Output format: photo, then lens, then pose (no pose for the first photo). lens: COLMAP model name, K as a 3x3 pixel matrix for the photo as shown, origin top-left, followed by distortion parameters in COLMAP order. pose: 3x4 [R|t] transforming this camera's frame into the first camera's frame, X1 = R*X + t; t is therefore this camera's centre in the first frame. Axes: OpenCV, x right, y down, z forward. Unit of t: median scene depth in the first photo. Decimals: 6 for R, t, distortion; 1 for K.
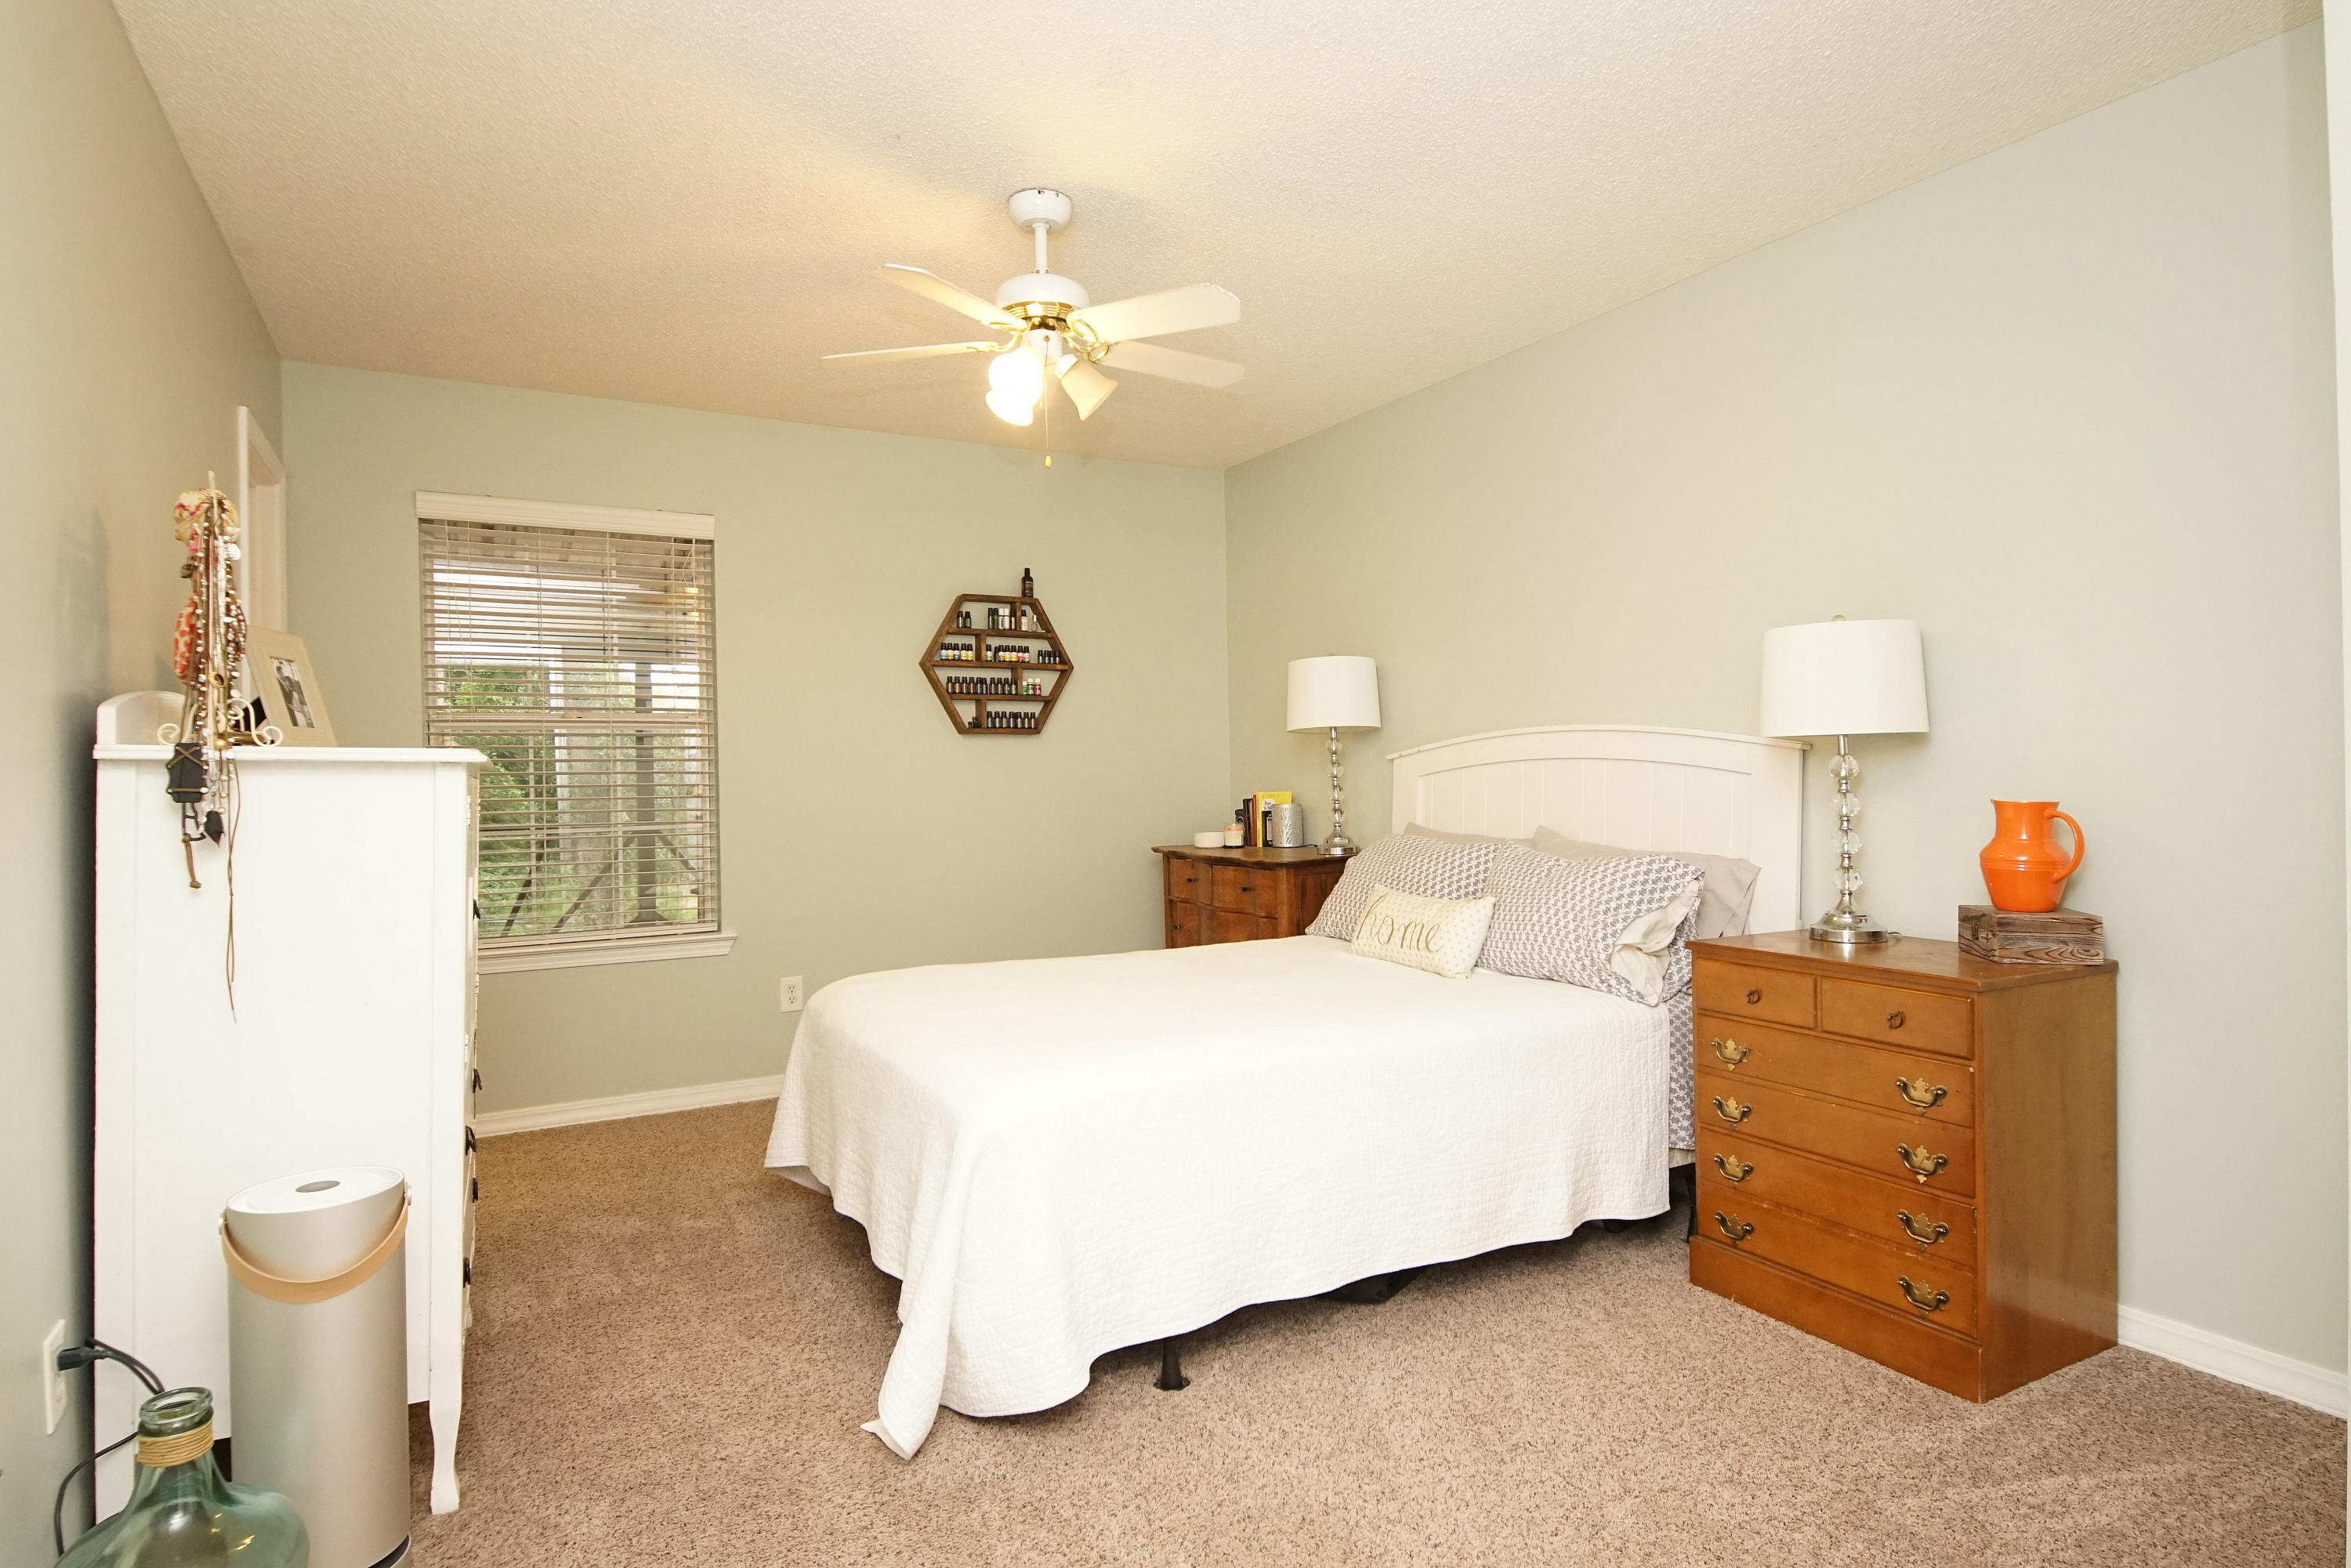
lens RADIAL K [[1282.8, 0, 1158.4], [0, 1282.8, 772.7], [0, 0, 1]] dist [0.042964, -0.046713]
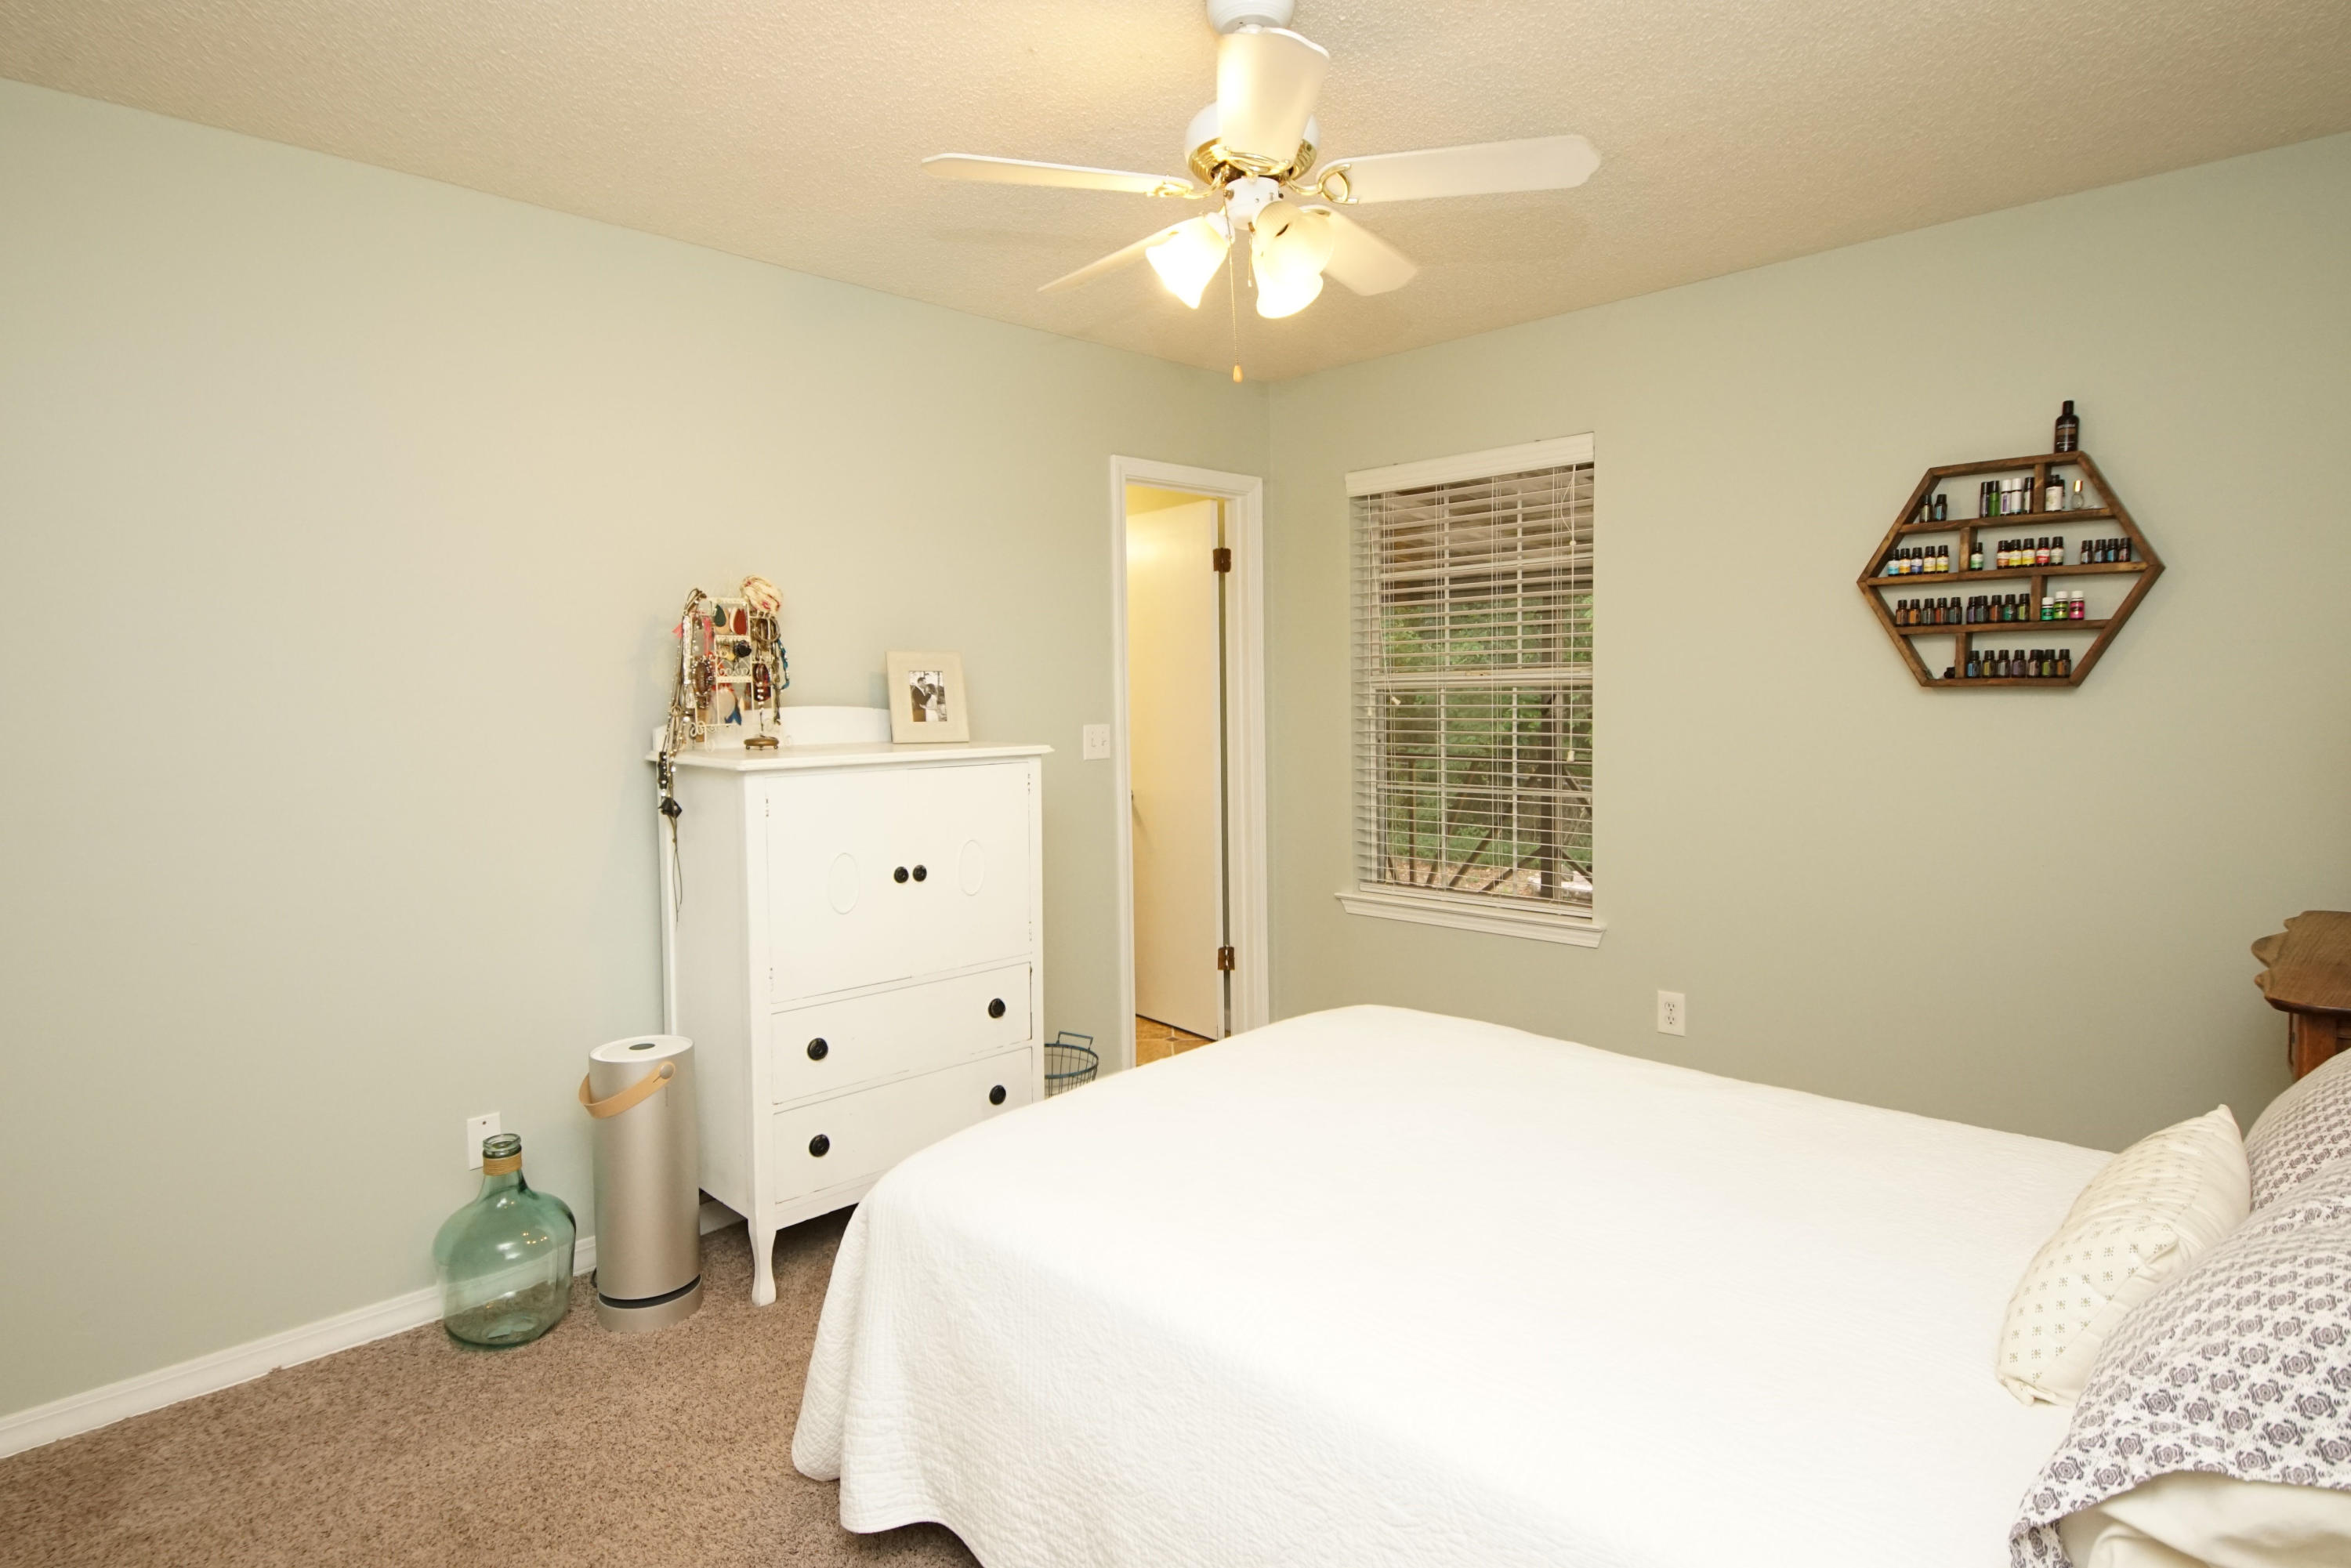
lens RADIAL K [[1282.8, 0, 1158.4], [0, 1282.8, 772.7], [0, 0, 1]] dist [0.042964, -0.046713]
pose [[0.266394, 0.077450, -0.960748, 0.369346], [0.014293, 0.996339, 0.084282, -0.047780], [0.963758, -0.036184, 0.264312, 0.449315]]
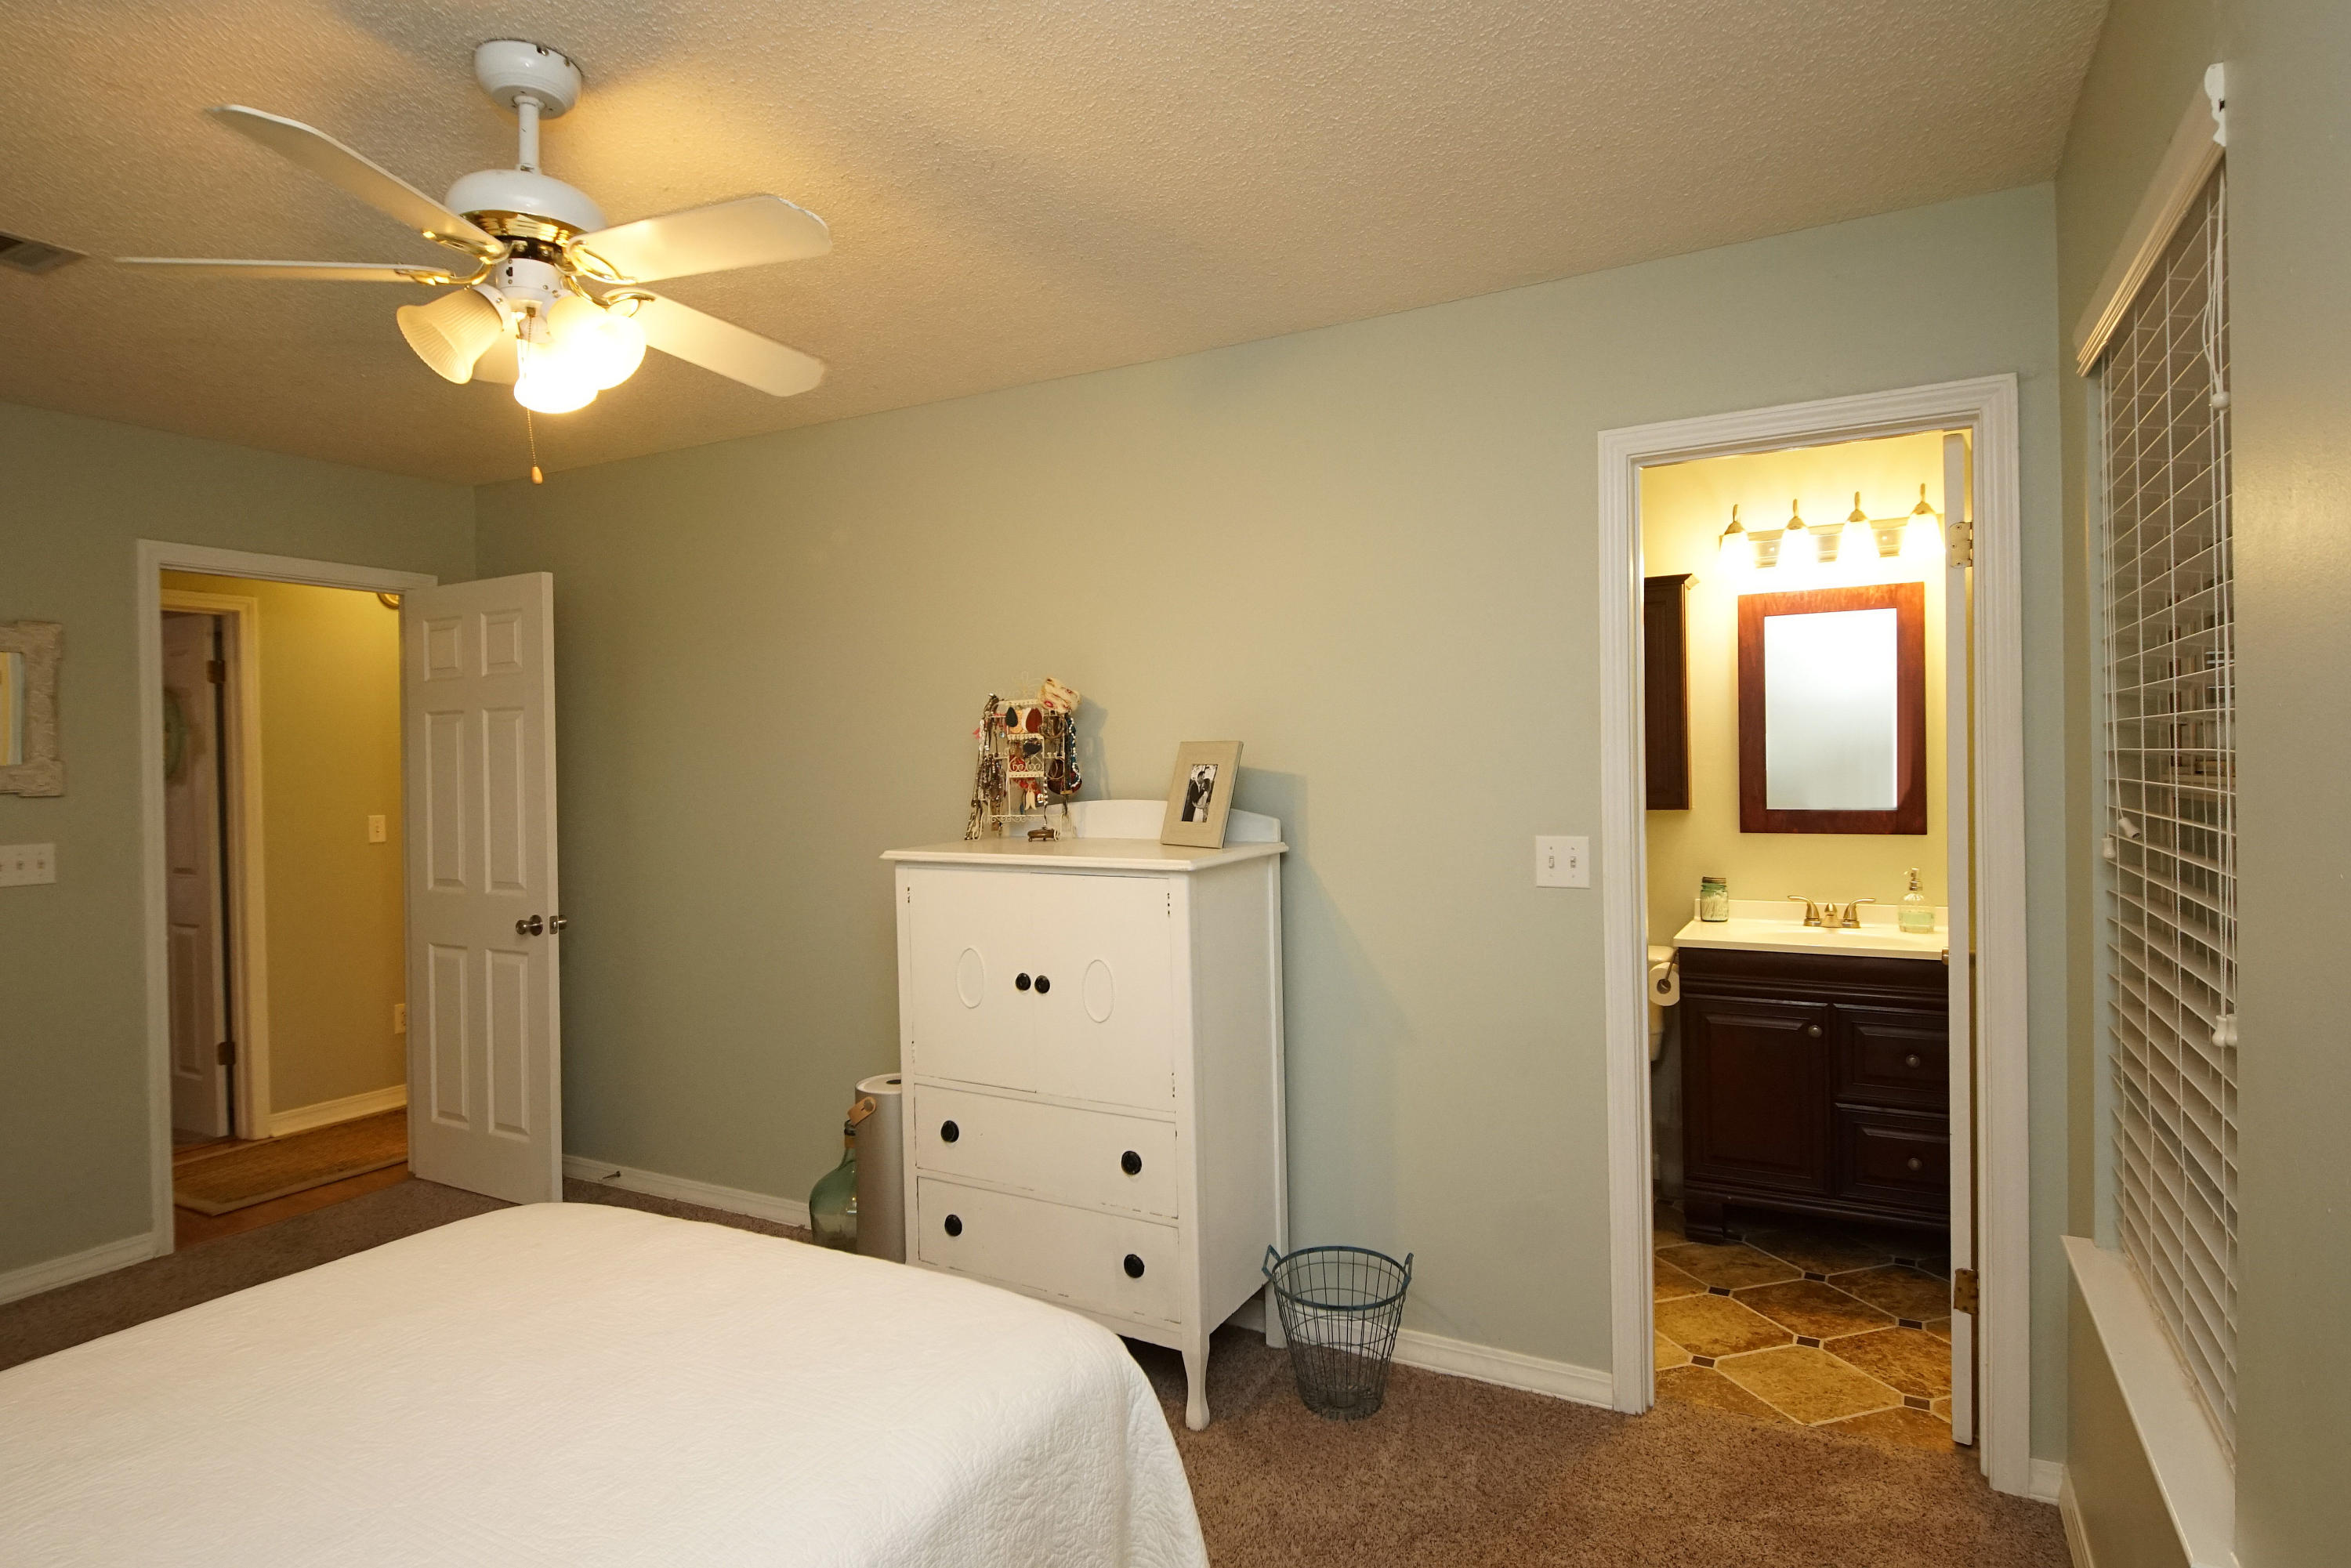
lens RADIAL K [[1282.8, 0, 1158.4], [0, 1282.8, 772.7], [0, 0, 1]] dist [0.042964, -0.046713]
pose [[-0.849094, 0.037619, -0.526901, -0.000049], [0.034480, 0.999281, 0.015782, -0.052388], [0.527116, -0.004768, -0.849780, 1.033382]]
